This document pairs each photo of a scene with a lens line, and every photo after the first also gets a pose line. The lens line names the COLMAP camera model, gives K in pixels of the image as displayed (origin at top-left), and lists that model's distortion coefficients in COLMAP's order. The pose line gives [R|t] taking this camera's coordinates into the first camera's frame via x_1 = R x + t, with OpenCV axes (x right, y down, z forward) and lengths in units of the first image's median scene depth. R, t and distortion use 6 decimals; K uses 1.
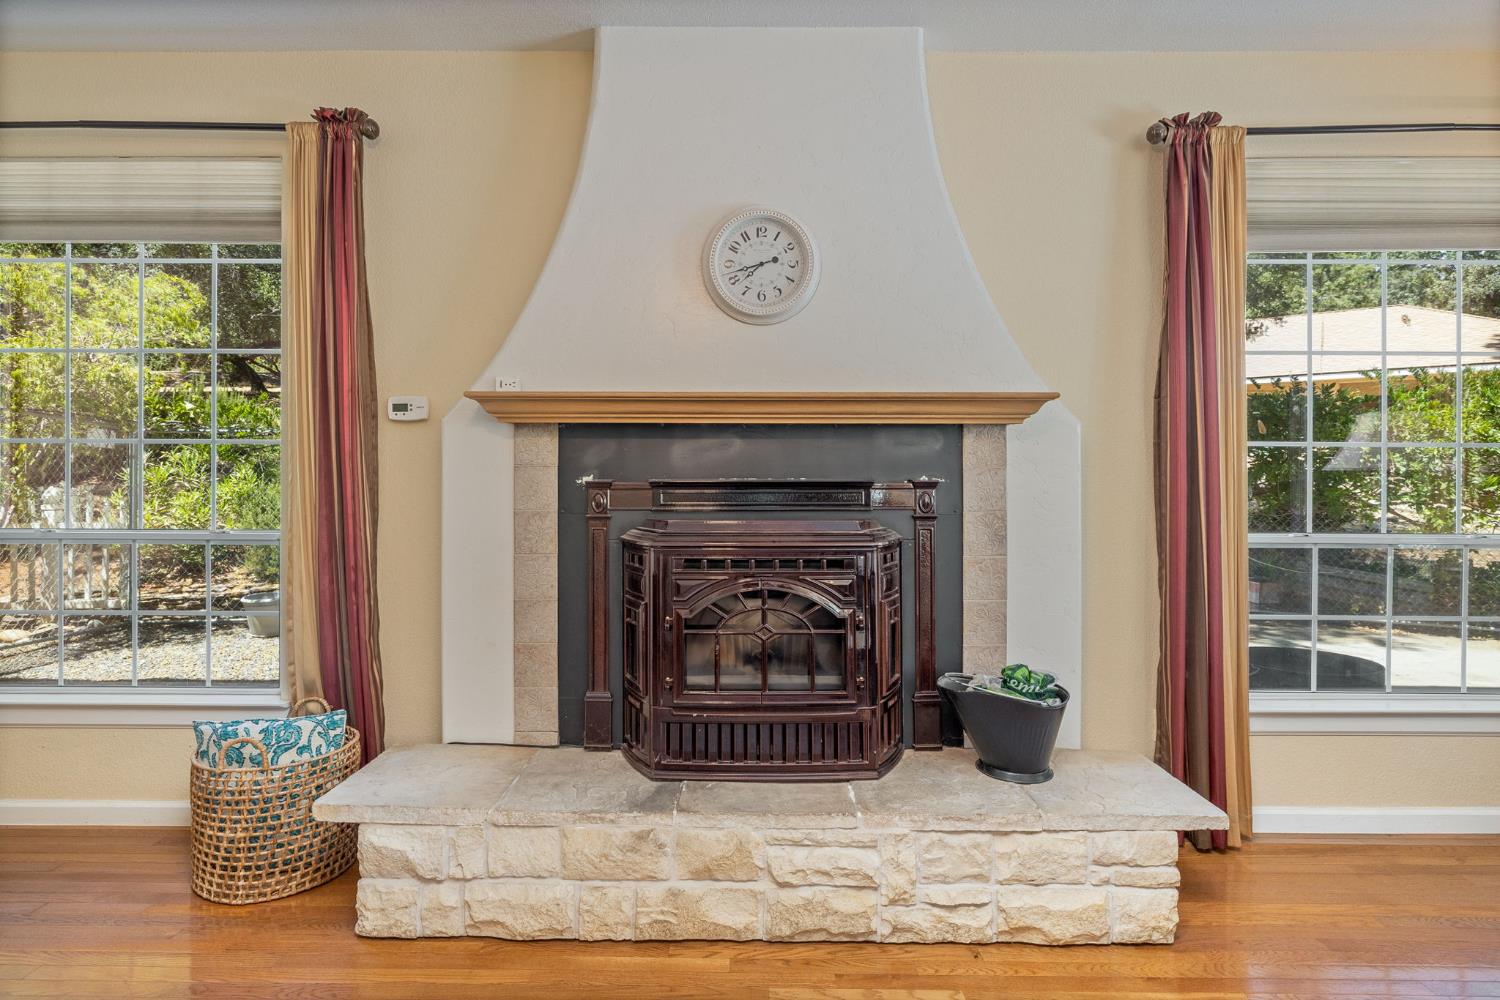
lens RADIAL K [[733.2, 0, 680.5], [0, 733.2, 492.4], [0, 0, 1]] dist [-0.047521, 0.019574]
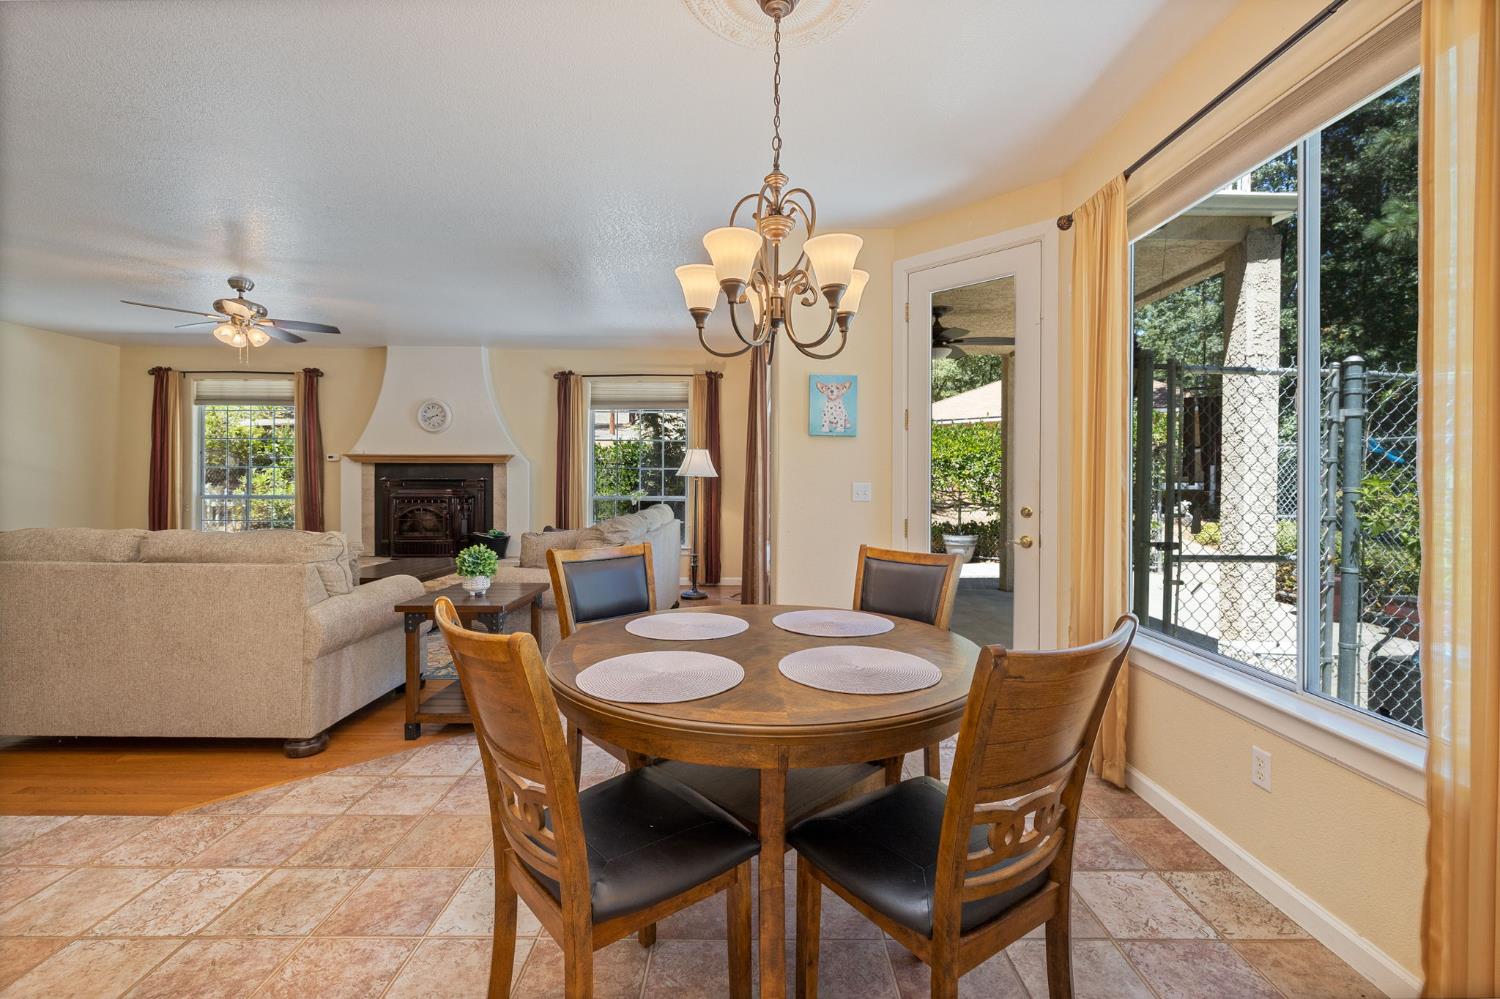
lens RADIAL K [[642.5, 0, 755.6], [0, 642.5, 492.6], [0, 0, 1]] dist [-0.000209, -0.000172]
pose [[0.999860, 0.000171, 0.016730, 1.587357], [-0.000107, 0.999993, -0.003811, 0.057255], [-0.016731, 0.003809, 0.999853, -2.074981]]
